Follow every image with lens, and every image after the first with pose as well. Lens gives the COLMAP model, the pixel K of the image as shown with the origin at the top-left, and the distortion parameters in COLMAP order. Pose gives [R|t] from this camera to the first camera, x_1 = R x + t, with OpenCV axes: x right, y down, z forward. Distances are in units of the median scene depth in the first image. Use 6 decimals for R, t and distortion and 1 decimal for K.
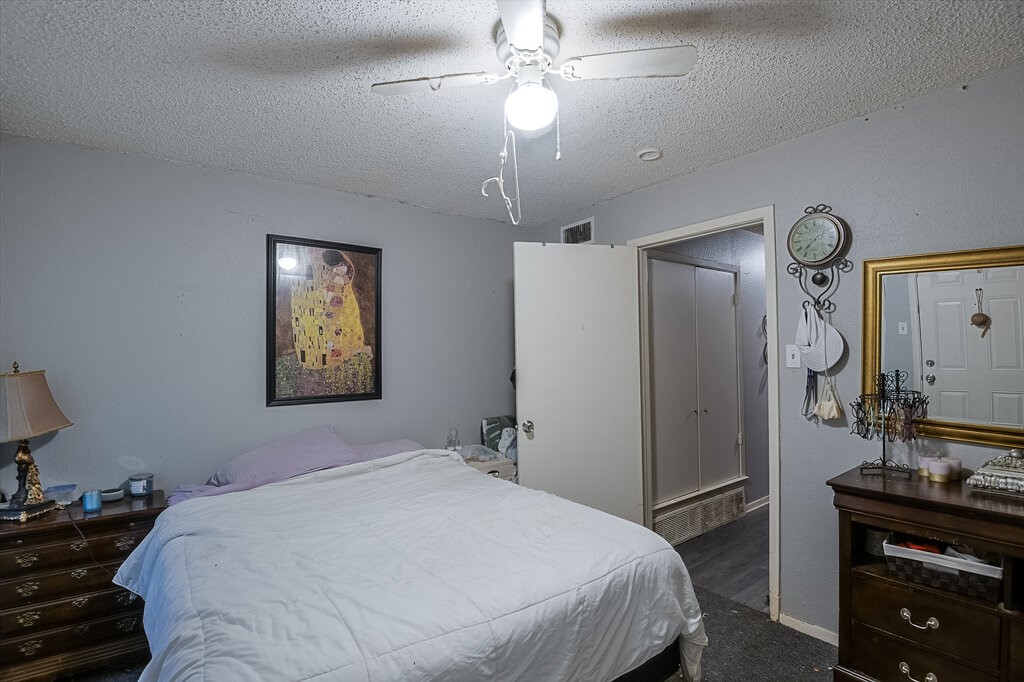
lens RADIAL K [[463.9, 0, 508.0], [0, 463.9, 345.5], [0, 0, 1]] dist [0.026637, -0.032437]
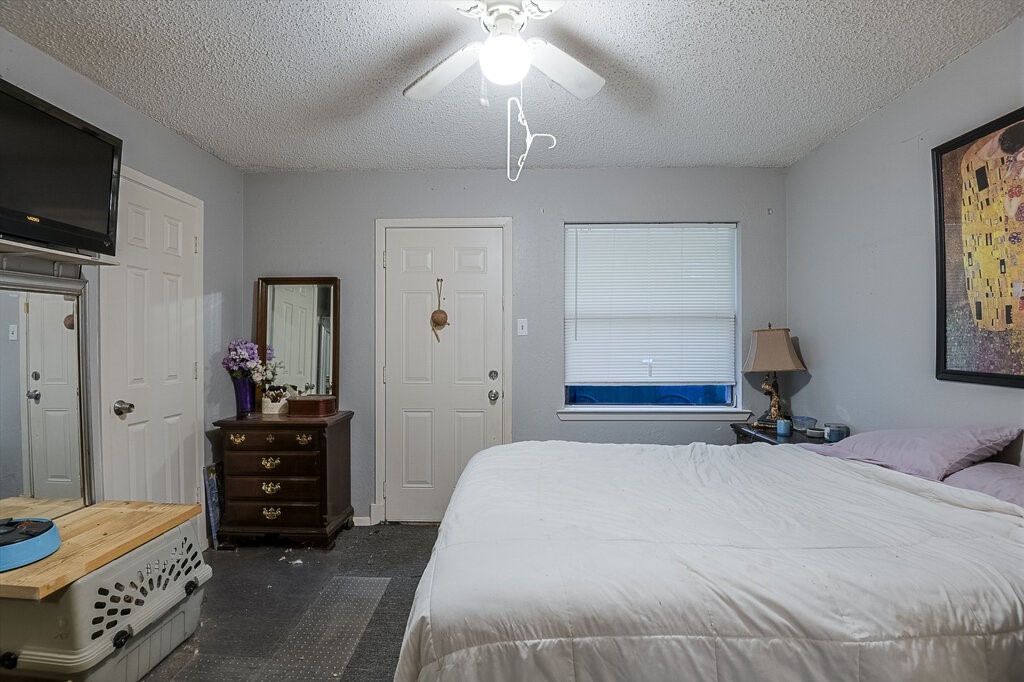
lens RADIAL K [[463.9, 0, 508.0], [0, 463.9, 345.5], [0, 0, 1]] dist [0.026637, -0.032437]
pose [[-0.604837, 0.025404, -0.795944, 0.471427], [0.026358, 0.999582, 0.011874, 0.047313], [0.795913, -0.013797, -0.605254, 0.866374]]
